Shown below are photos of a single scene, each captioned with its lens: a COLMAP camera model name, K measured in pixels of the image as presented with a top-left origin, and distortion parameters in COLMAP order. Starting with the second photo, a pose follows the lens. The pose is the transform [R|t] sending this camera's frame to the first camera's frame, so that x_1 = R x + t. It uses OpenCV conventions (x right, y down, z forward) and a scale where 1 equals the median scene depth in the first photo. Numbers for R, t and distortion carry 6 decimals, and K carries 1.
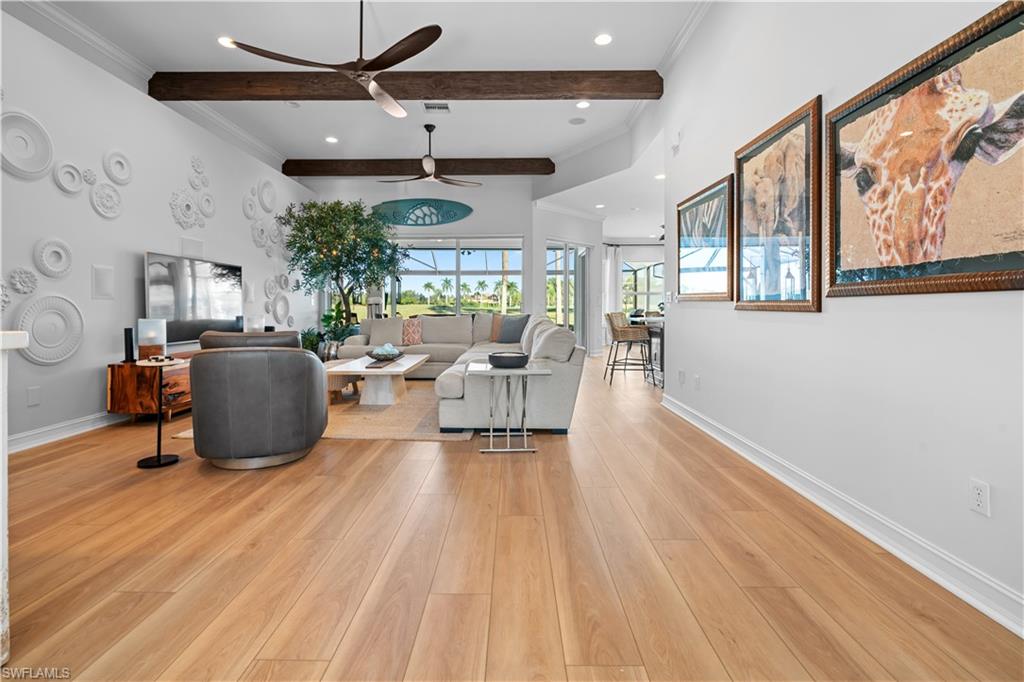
lens RADIAL K [[493.1, 0, 511.0], [0, 493.1, 308.0], [0, 0, 1]] dist [0.000612, 0.000247]
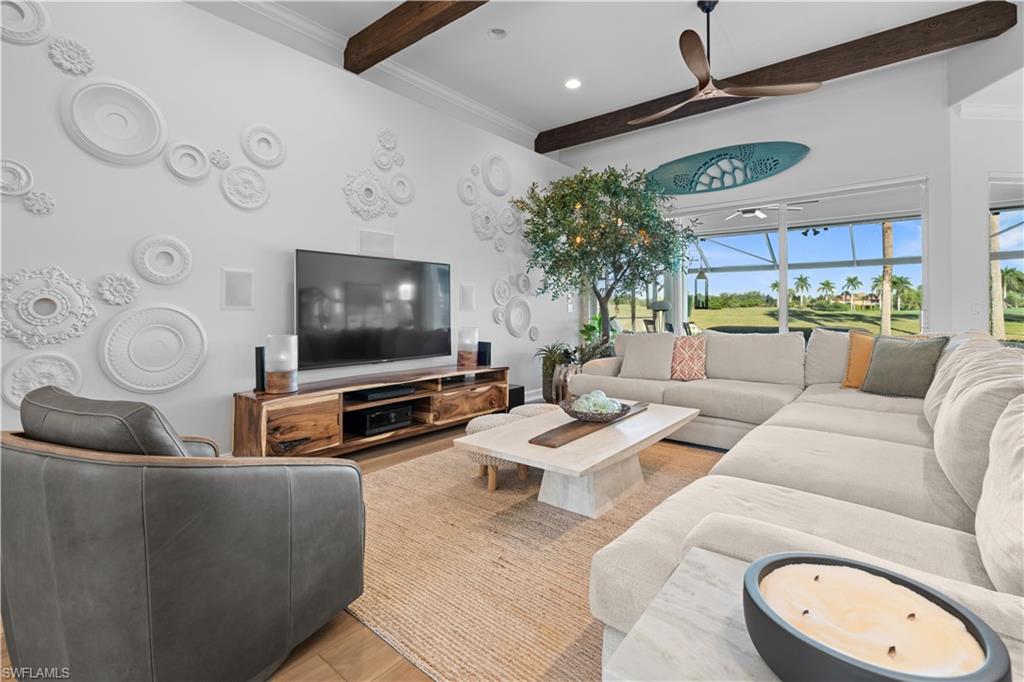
lens RADIAL K [[473.8, 0, 514.7], [0, 473.8, 301.8], [0, 0, 1]] dist [-0.020477, 0.013434]
pose [[0.772944, -0.011899, -0.634363, 0.004906], [0.000585, 0.999837, -0.018041, -0.010672], [0.634474, 0.013573, 0.772825, 0.436398]]
